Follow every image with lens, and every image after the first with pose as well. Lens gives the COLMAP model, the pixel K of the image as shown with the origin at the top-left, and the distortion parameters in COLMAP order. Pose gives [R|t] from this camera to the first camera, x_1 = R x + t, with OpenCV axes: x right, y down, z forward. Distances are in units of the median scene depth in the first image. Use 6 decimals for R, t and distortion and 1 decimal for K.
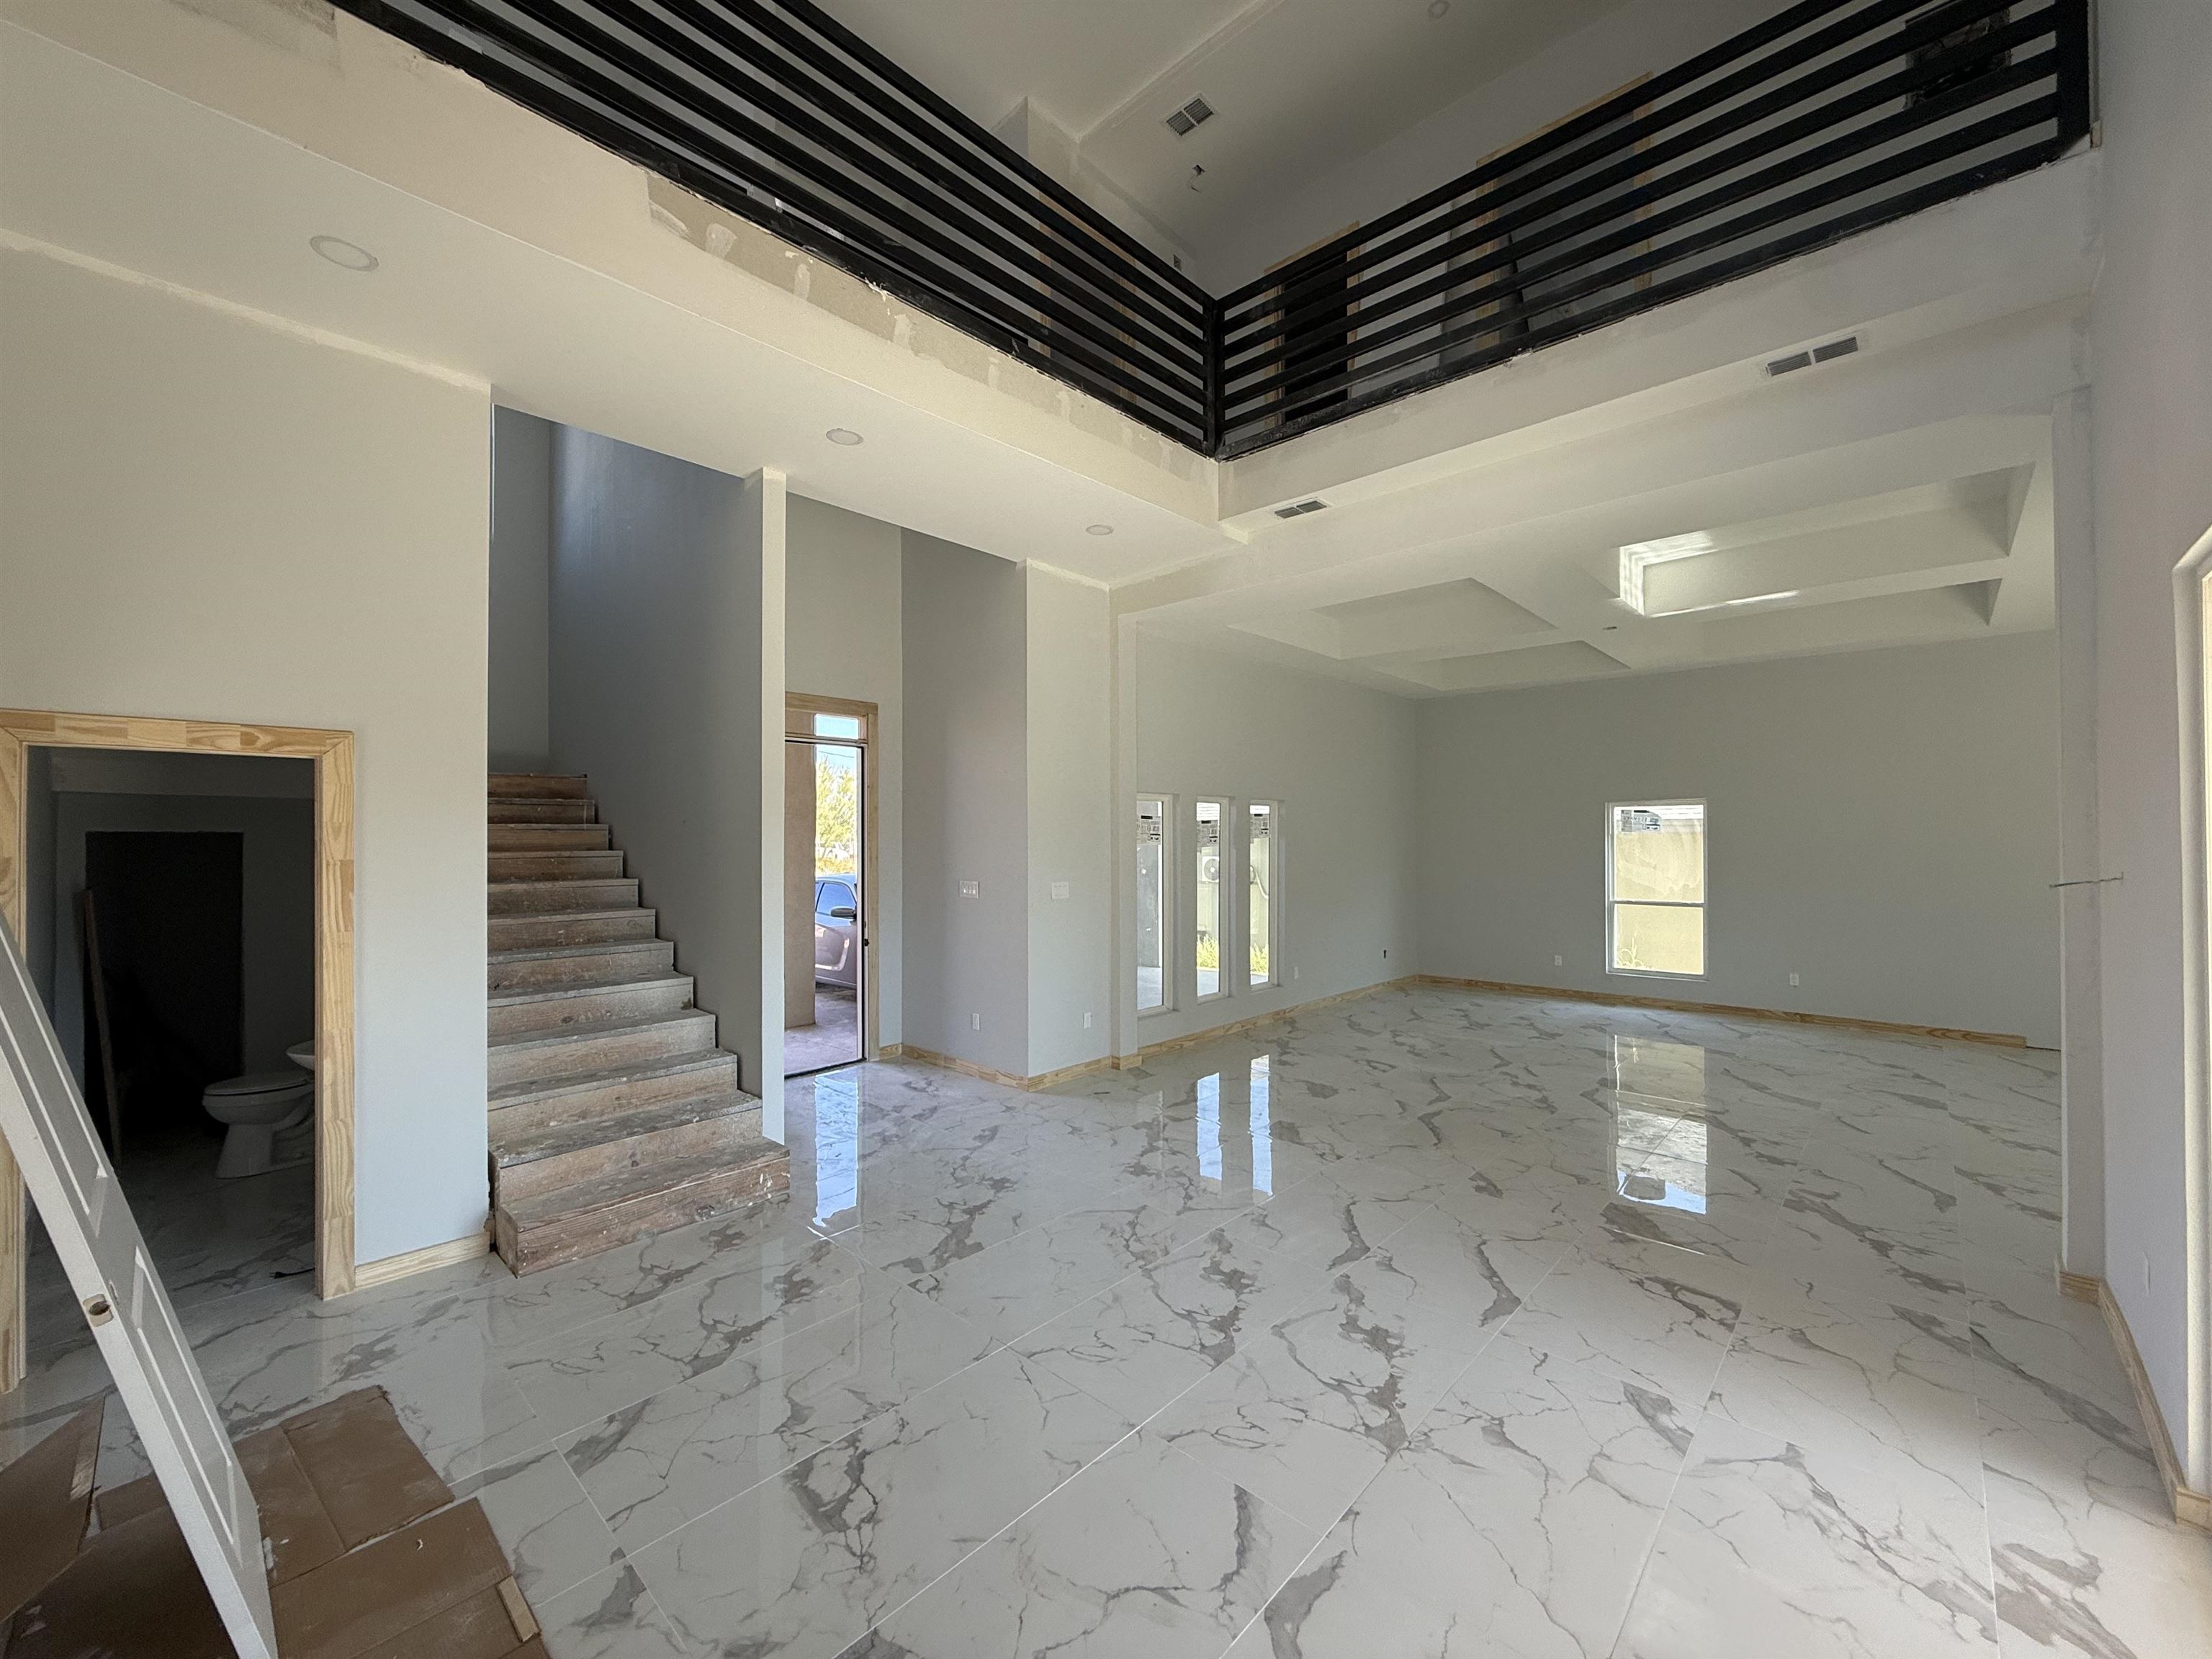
lens RADIAL K [[877.0, 0, 1104.7], [0, 877.0, 828.2], [0, 0, 1]] dist [0.001605, -0.000225]
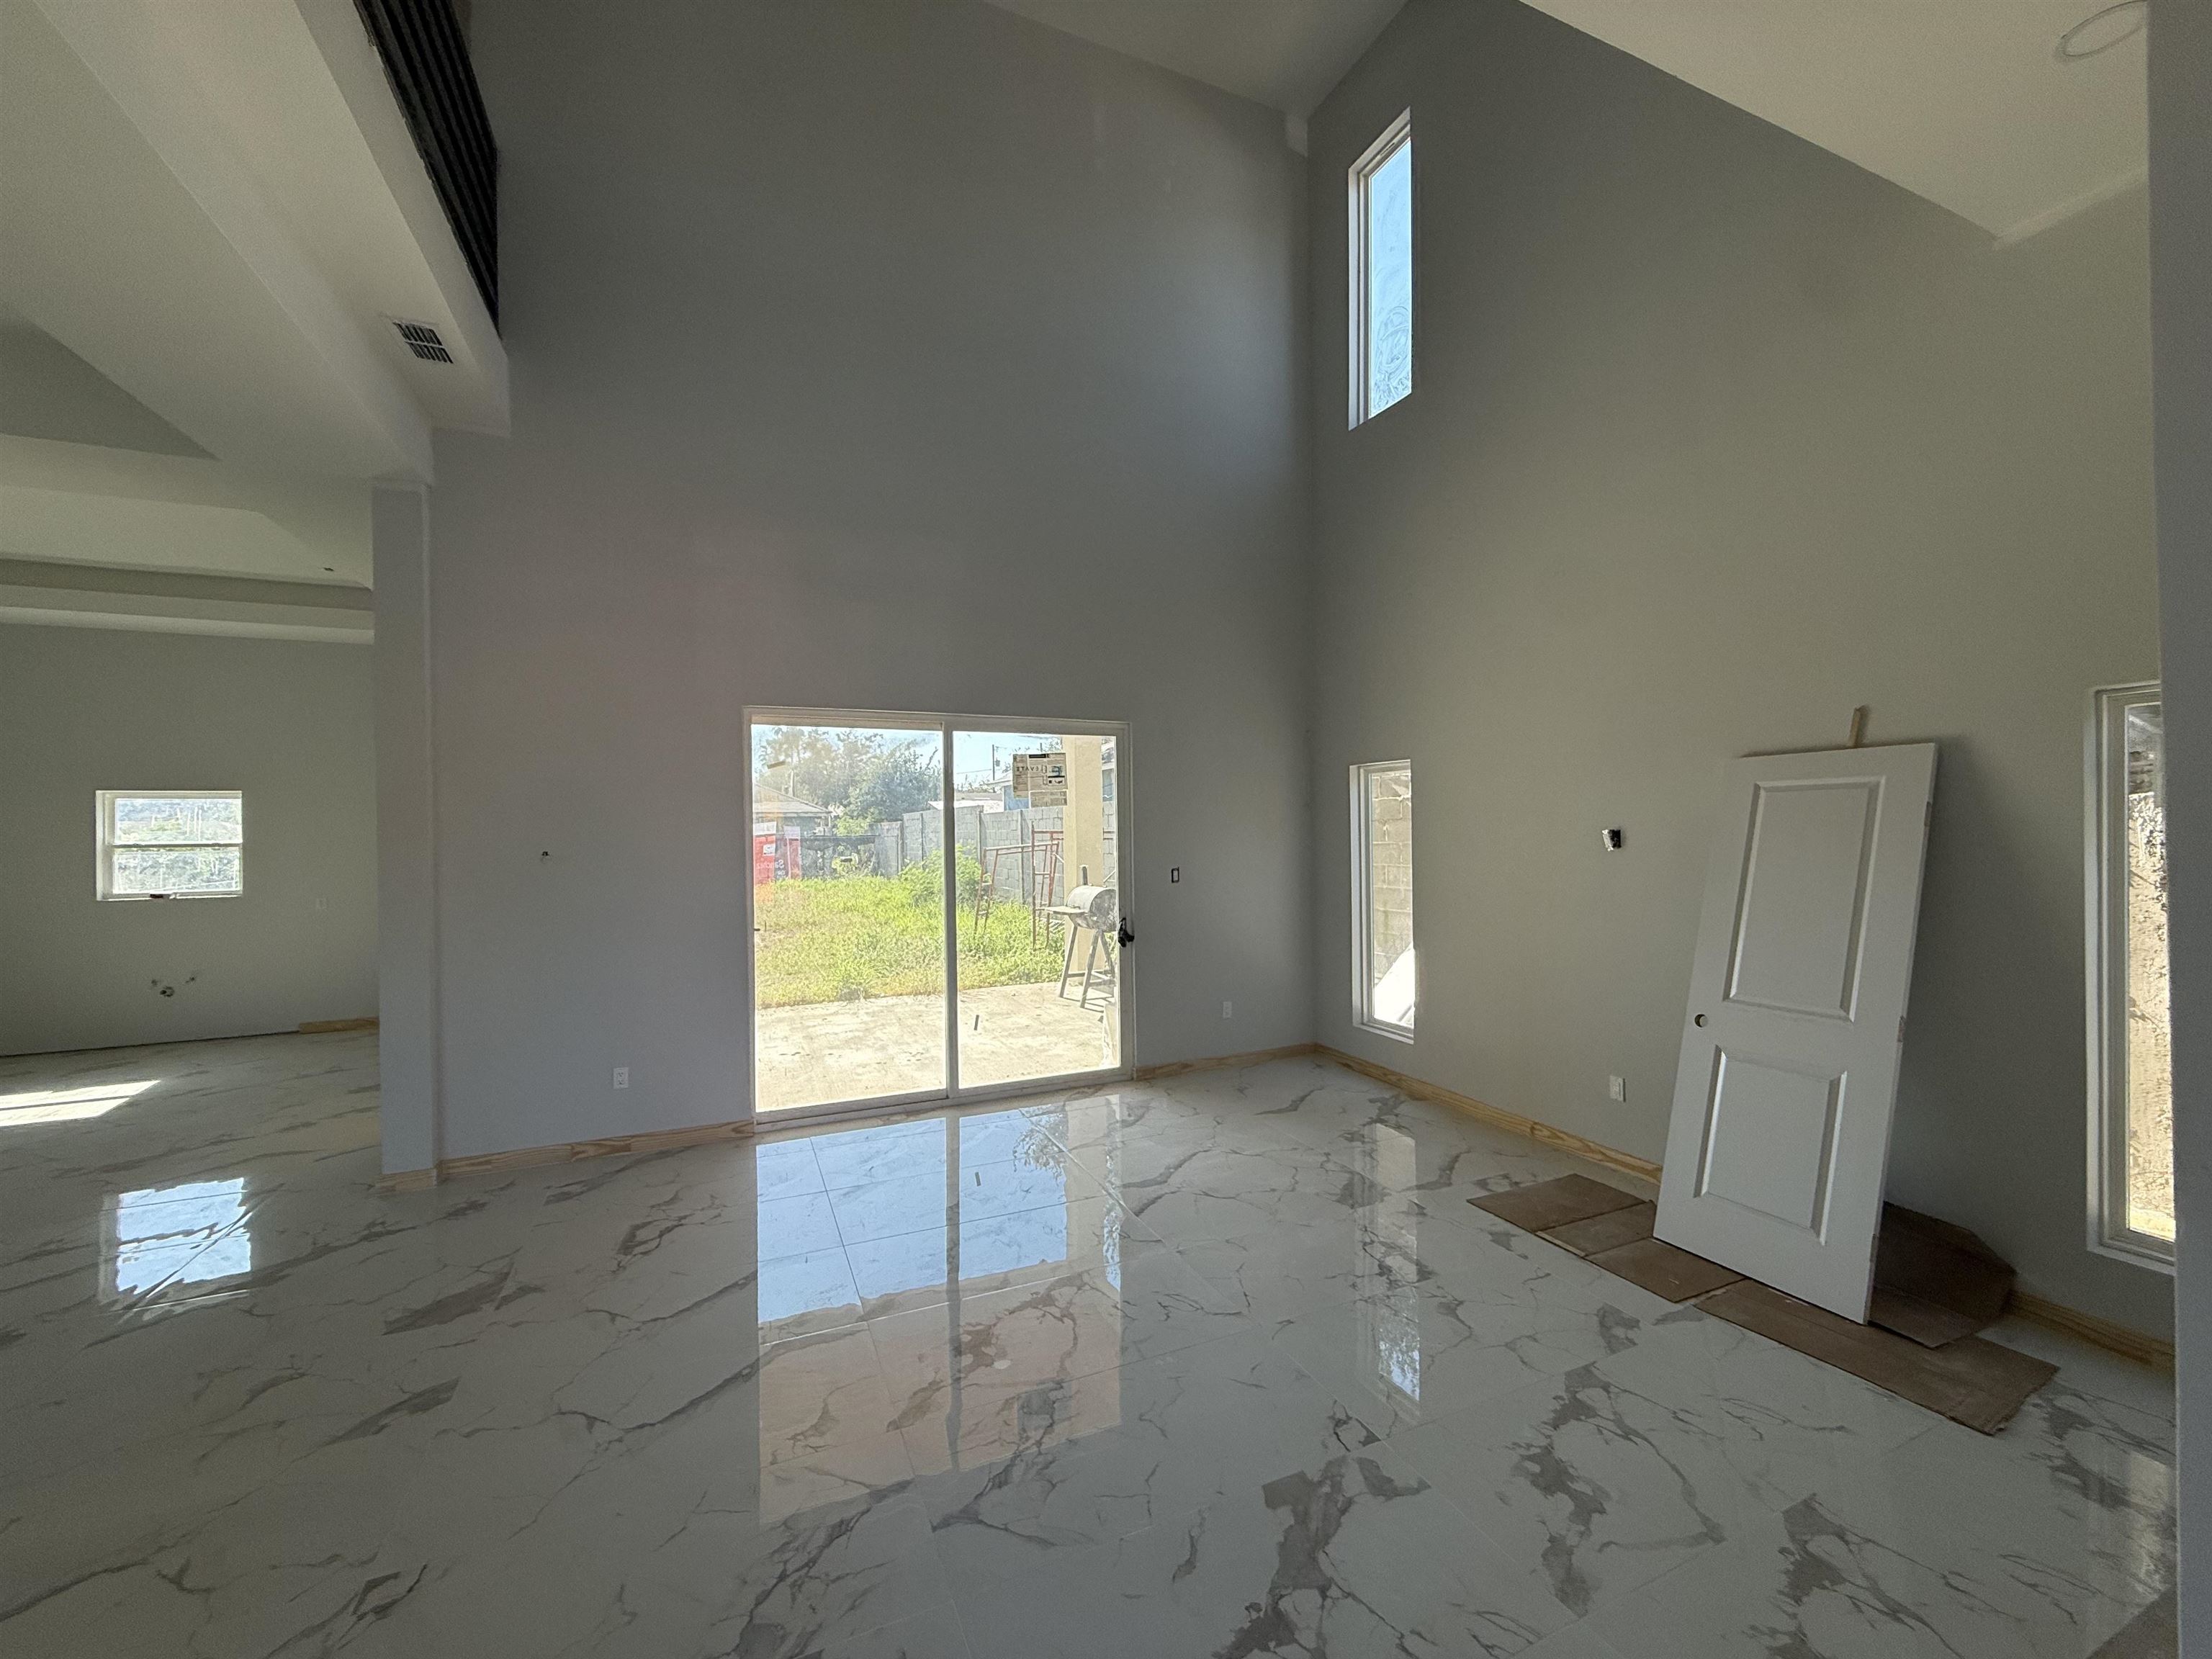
lens RADIAL K [[877.0, 0, 1100.6], [0, 877.0, 833.4], [0, 0, 1]] dist [0.001605, -0.000225]
pose [[-0.918541, 0.011335, 0.395163, -0.241279], [0.008407, 0.999923, -0.009141, 0.027809], [-0.395236, -0.005074, -0.918565, 1.387032]]
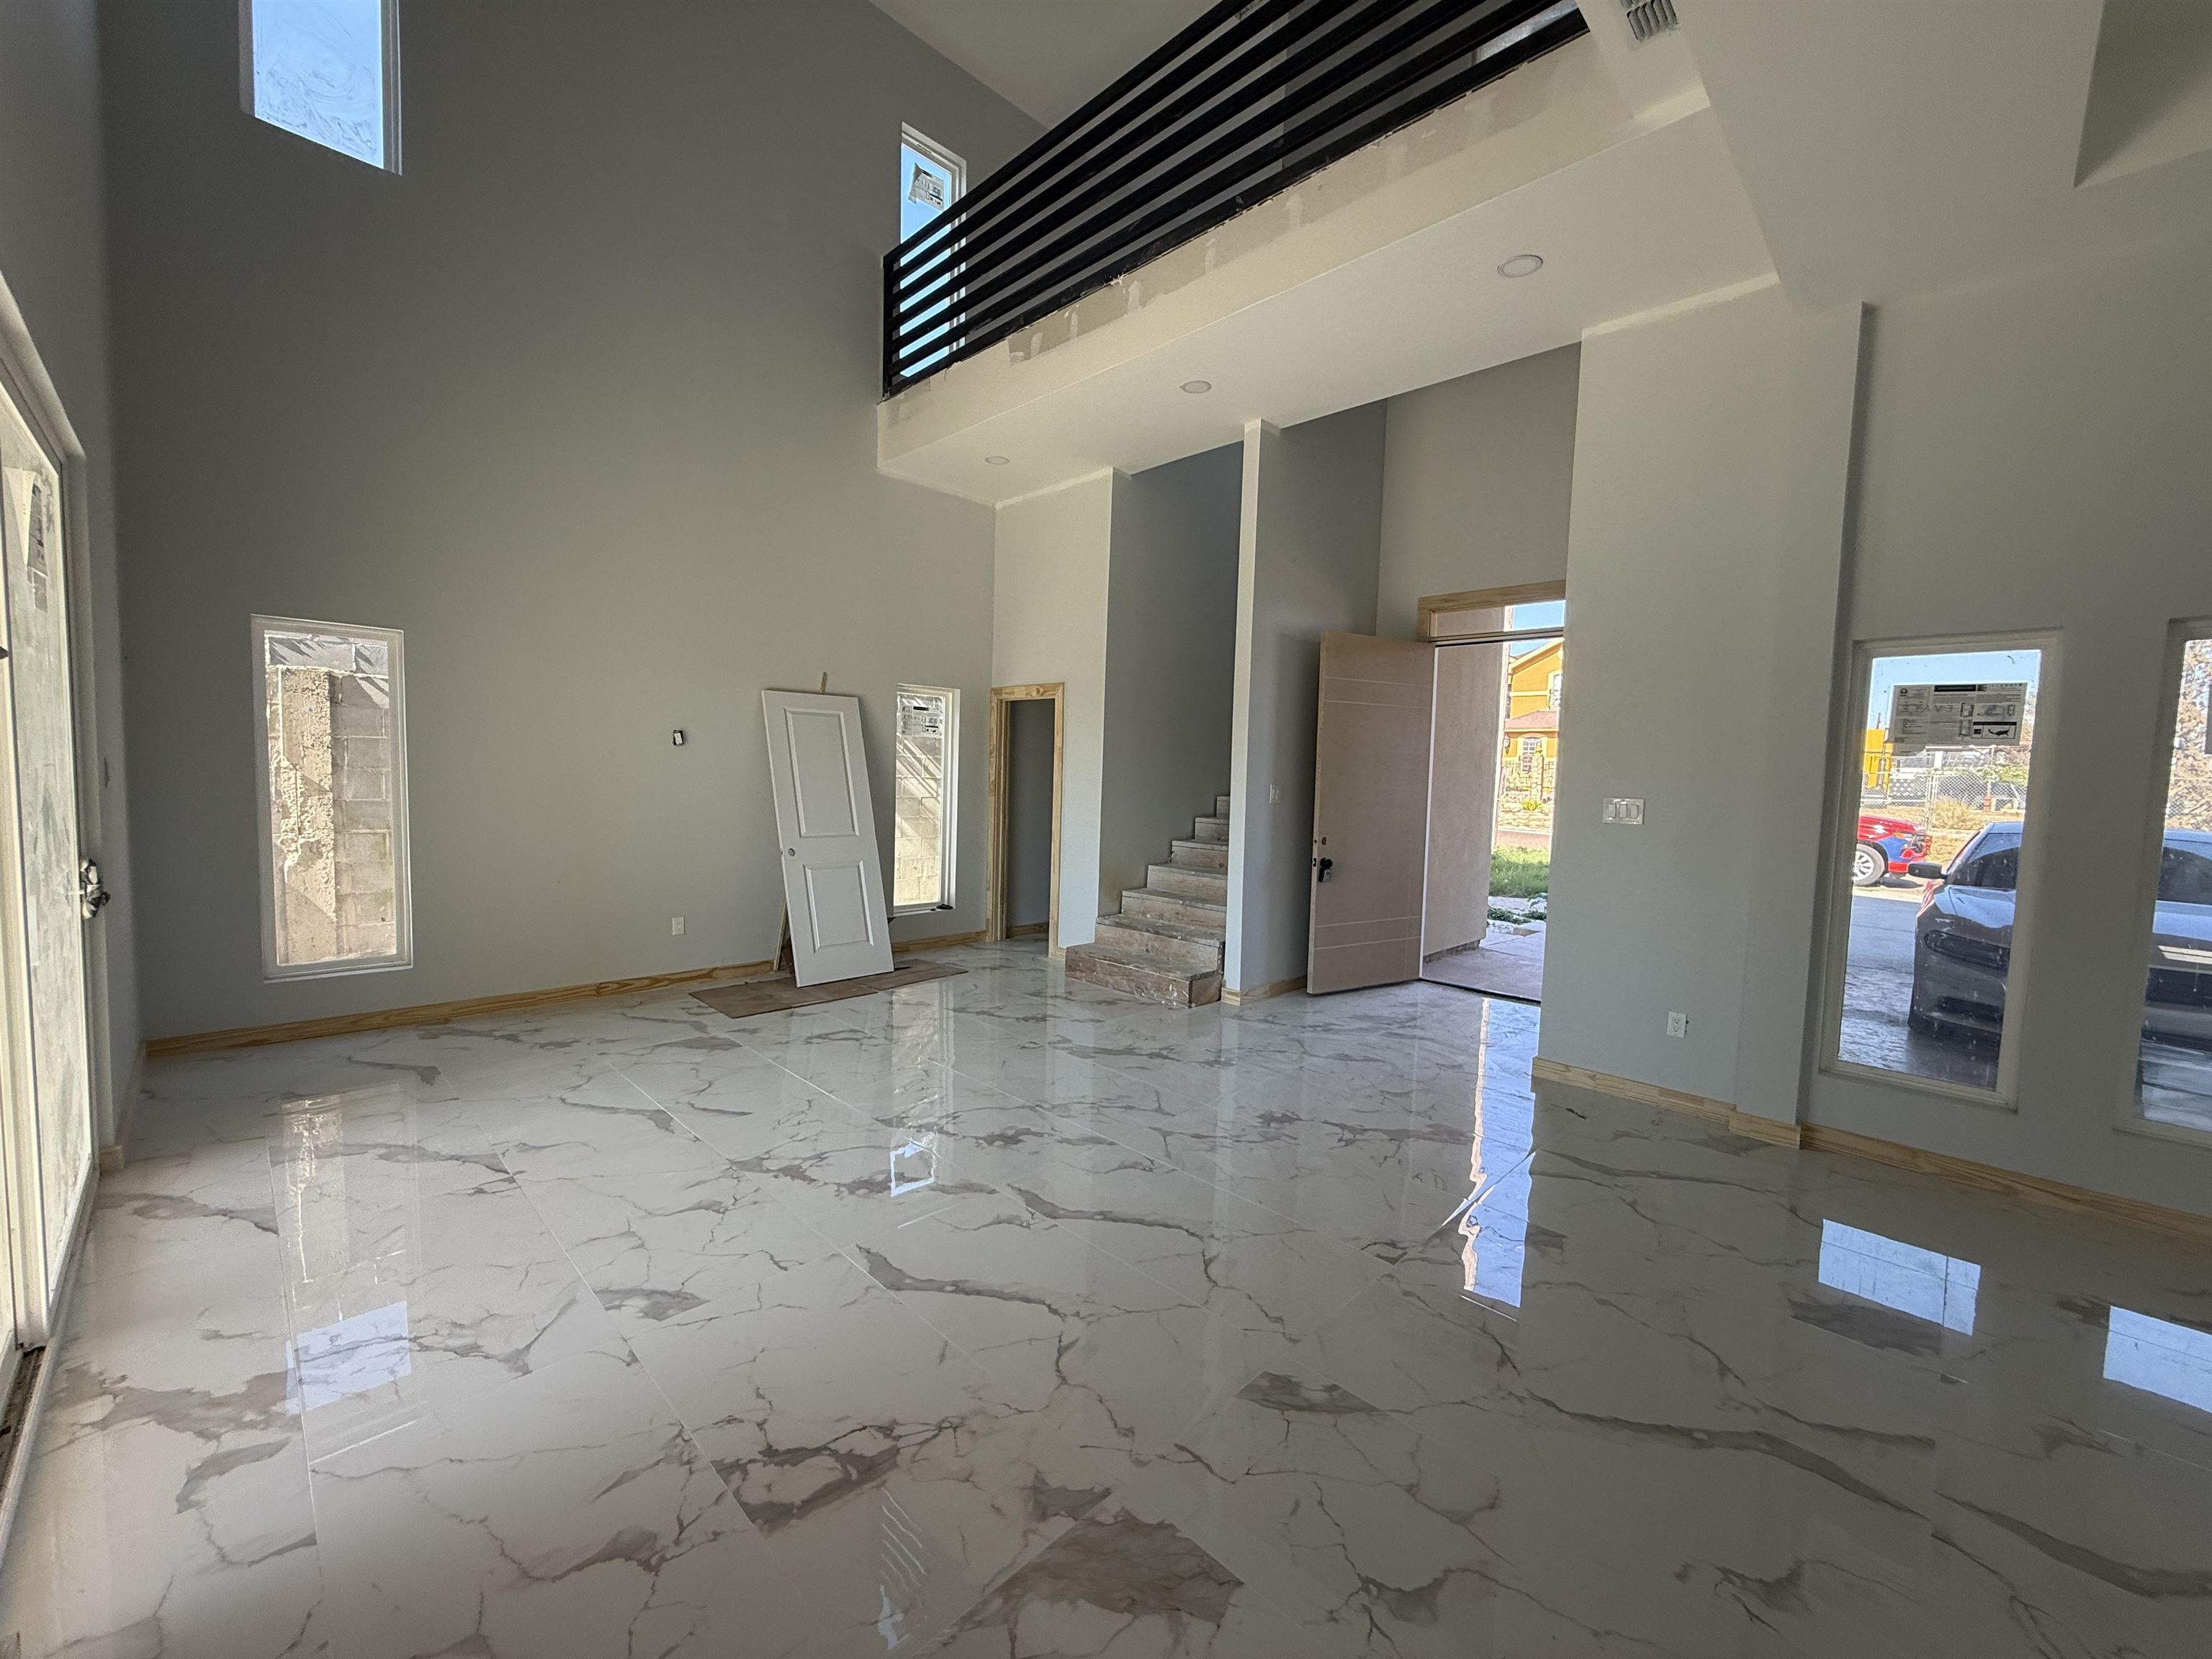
lens RADIAL K [[877.0, 0, 1104.6], [0, 877.0, 832.1], [0, 0, 1]] dist [0.001605, -0.000225]
pose [[-0.031220, 0.072686, -0.996866, 0.915945], [-0.016788, 0.997173, 0.073234, 0.063904], [0.999372, 0.019022, -0.029912, 0.916452]]
